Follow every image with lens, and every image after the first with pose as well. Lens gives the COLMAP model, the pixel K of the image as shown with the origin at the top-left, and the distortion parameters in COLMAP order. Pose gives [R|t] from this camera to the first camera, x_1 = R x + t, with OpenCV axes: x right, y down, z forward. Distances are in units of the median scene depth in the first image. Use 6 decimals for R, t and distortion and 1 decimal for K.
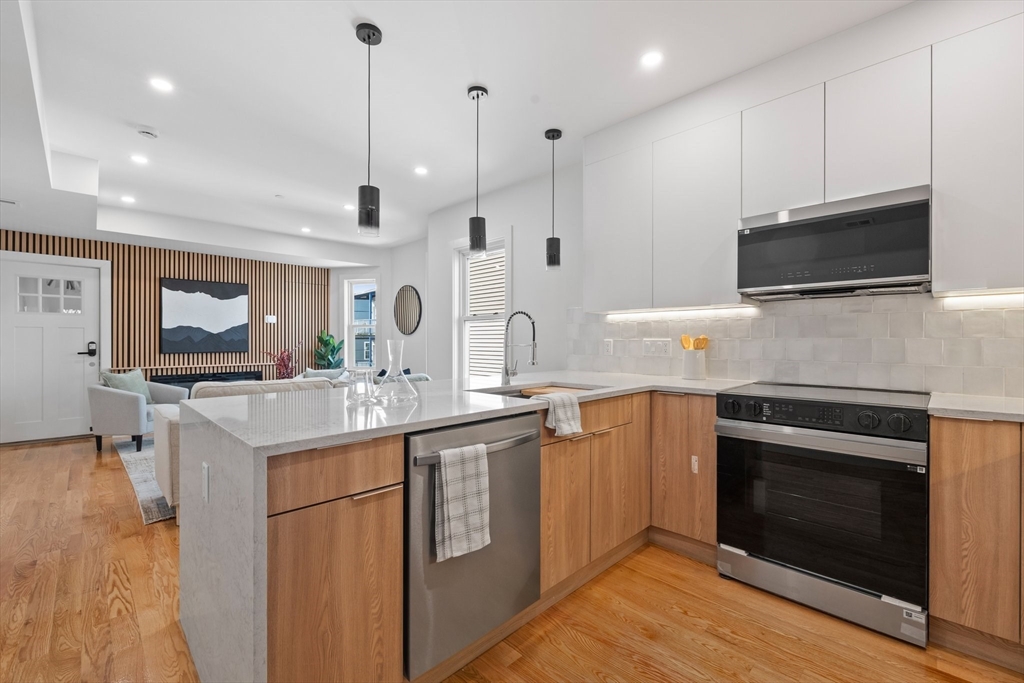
lens RADIAL K [[433.5, 0, 514.1], [0, 433.5, 343.4], [0, 0, 1]] dist [-0.000599, -0.000058]
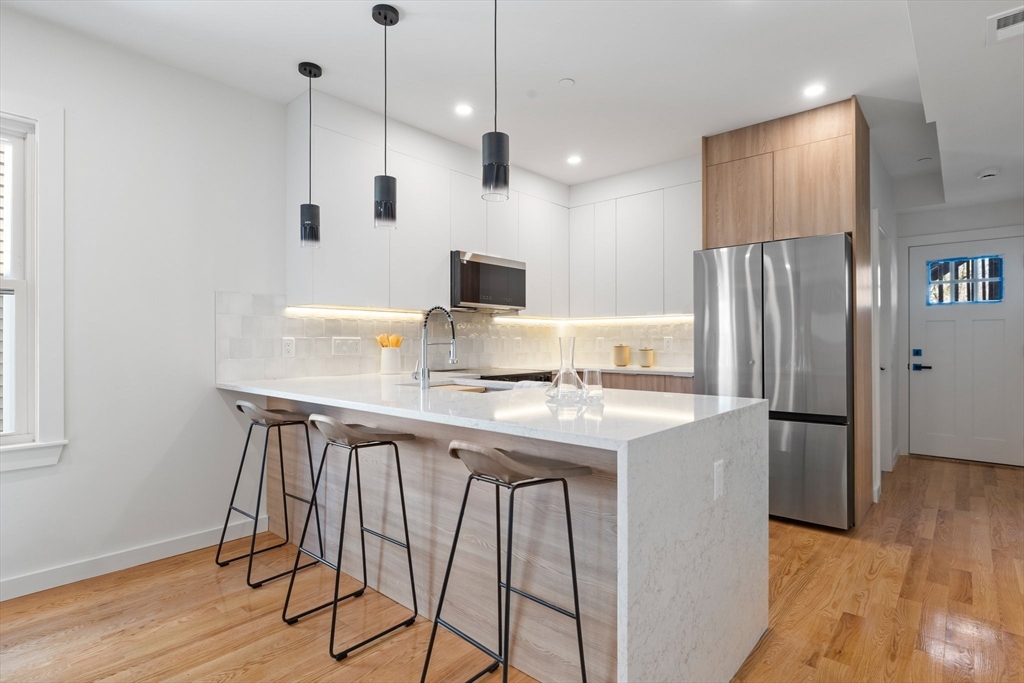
lens RADIAL K [[515.8, 0, 512.0], [0, 515.8, 341.5], [0, 0, 1]] dist [0.000427, 0.000025]
pose [[-0.061432, 0.000053, 0.998111, -1.249448], [0.005805, 0.999983, 0.000304, 0.000556], [-0.998094, 0.005813, -0.061432, 1.038994]]
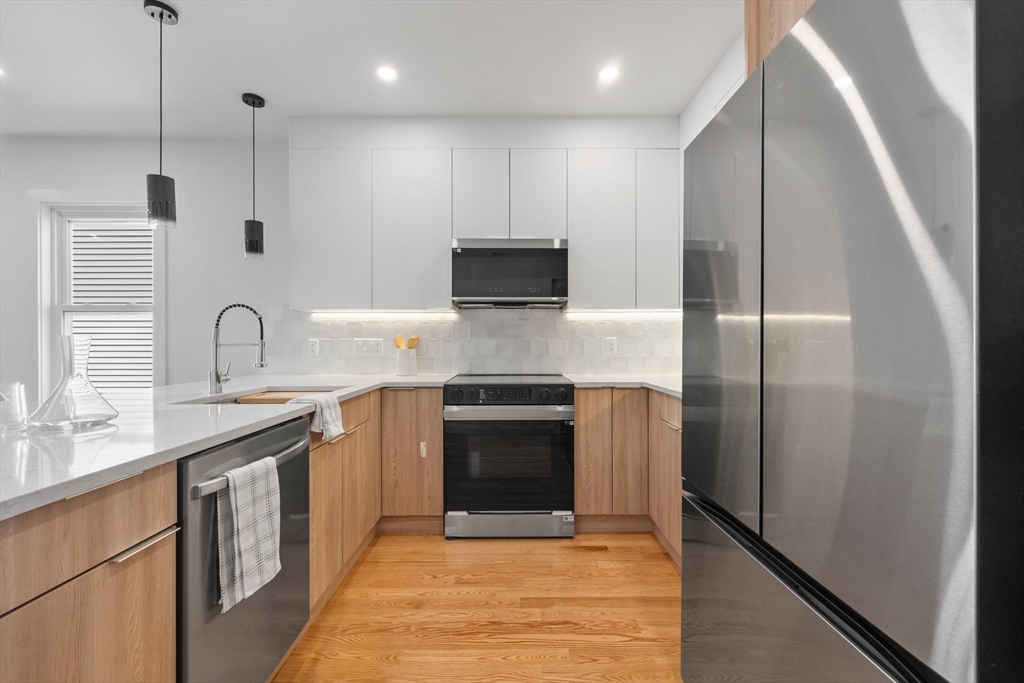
lens RADIAL K [[436.0, 0, 515.2], [0, 436.0, 346.4], [0, 0, 1]] dist [0.002356, 0.000395]
pose [[0.703379, -0.005702, 0.710792, -0.241099], [0.005065, 0.999983, 0.003010, 0.008727], [-0.710797, 0.001483, 0.703396, 0.032166]]
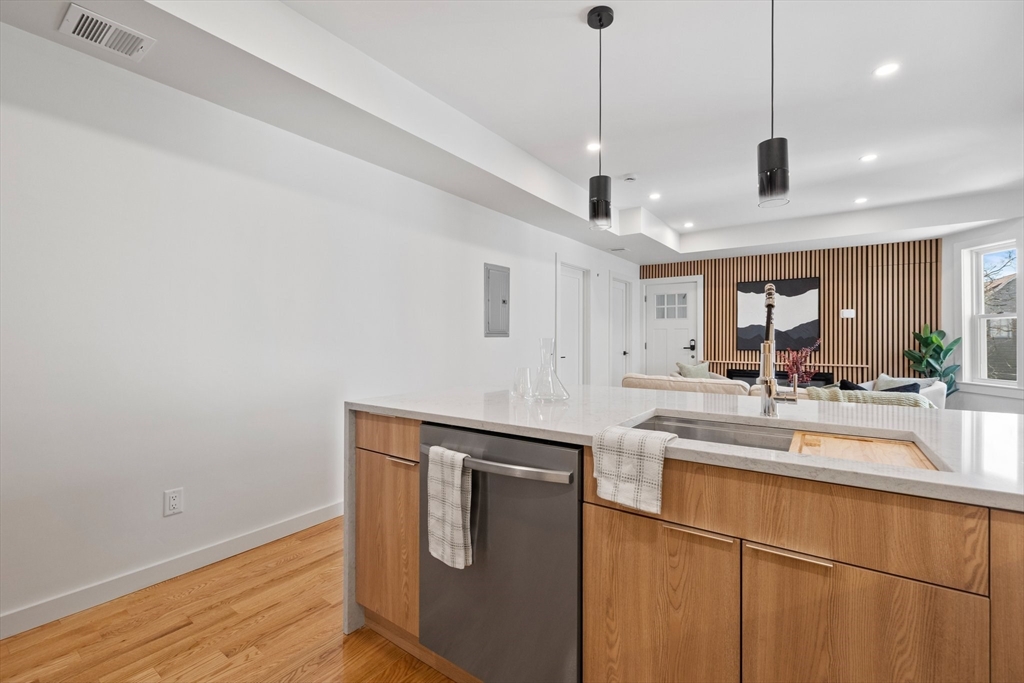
lens RADIAL K [[436.0, 0, 512.8], [0, 436.0, 336.3], [0, 0, 1]] dist [-0.001054, -0.000067]
pose [[0.170958, -0.003606, -0.985272, 0.583242], [-0.007398, 0.999960, -0.004943, -0.006122], [0.985251, 0.008134, 0.170924, 0.660959]]
